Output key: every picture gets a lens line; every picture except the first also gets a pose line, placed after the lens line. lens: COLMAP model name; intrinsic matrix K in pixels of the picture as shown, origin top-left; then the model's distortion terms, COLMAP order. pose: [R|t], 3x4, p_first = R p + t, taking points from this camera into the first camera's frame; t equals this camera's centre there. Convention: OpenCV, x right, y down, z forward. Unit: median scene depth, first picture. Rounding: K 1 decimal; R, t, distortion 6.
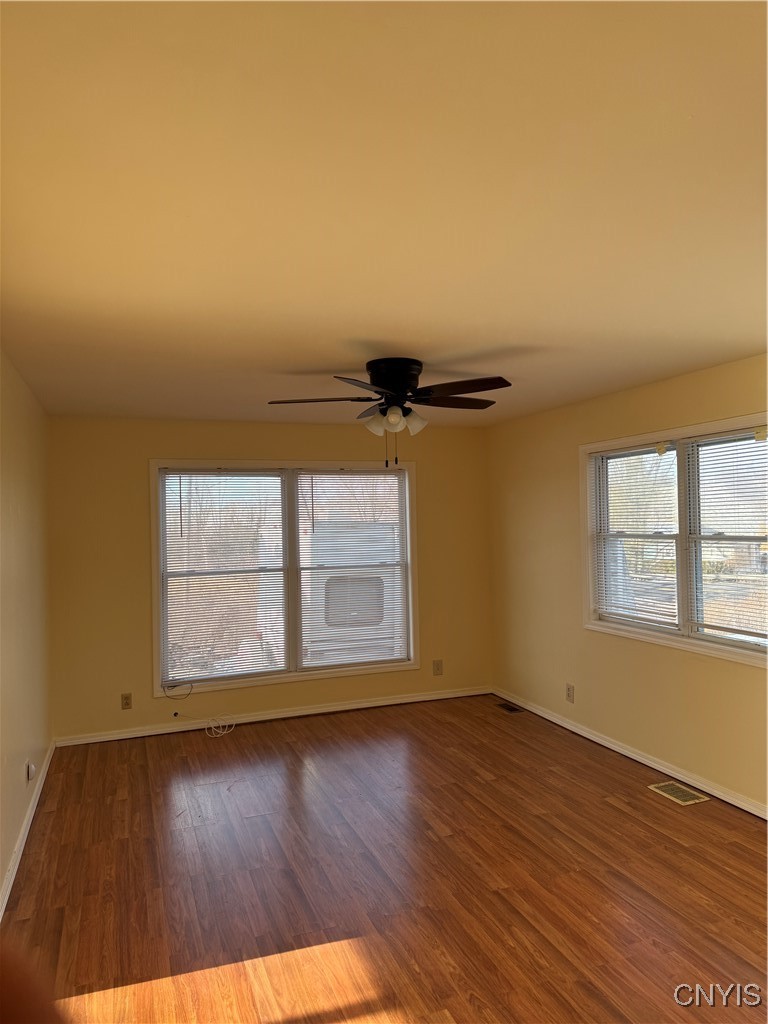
lens RADIAL K [[724.0, 0, 384.0], [0, 724.0, 512.0], [0, 0, 1]] dist [0.060048, -0.095390]
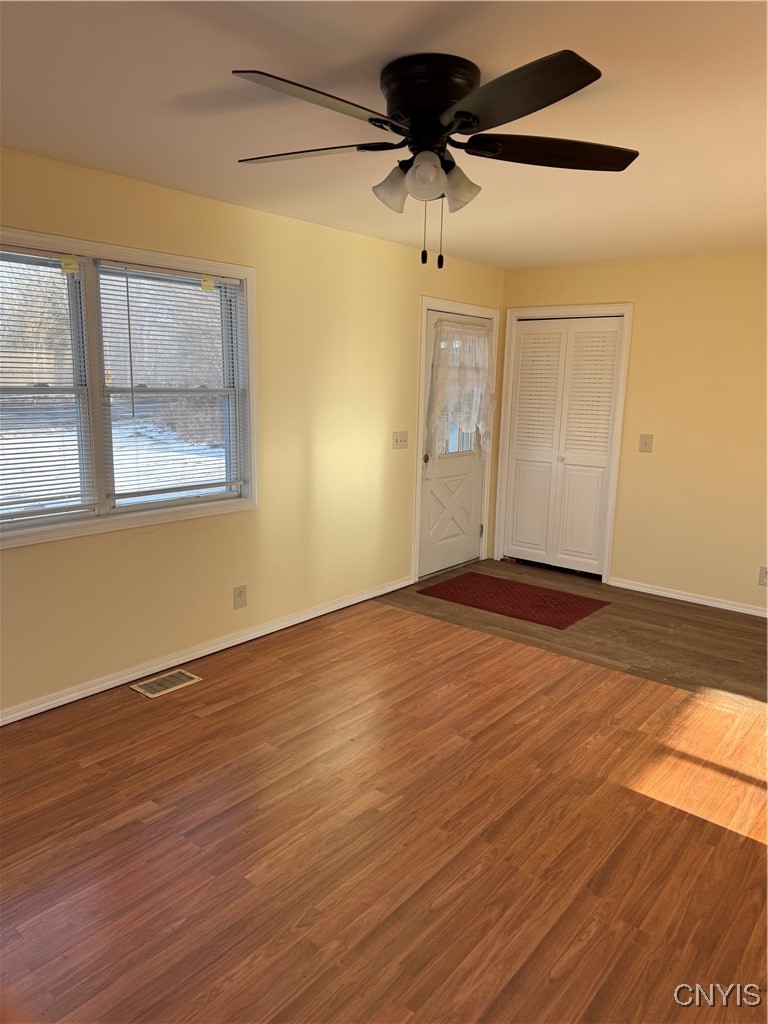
lens RADIAL K [[724.0, 0, 384.0], [0, 724.0, 512.0], [0, 0, 1]] dist [0.060048, -0.095390]
pose [[-0.519802, -0.143344, 0.842175, -0.509597], [-0.016019, 0.987284, 0.158155, 0.041551], [-0.854136, 0.068718, -0.515489, 1.383069]]
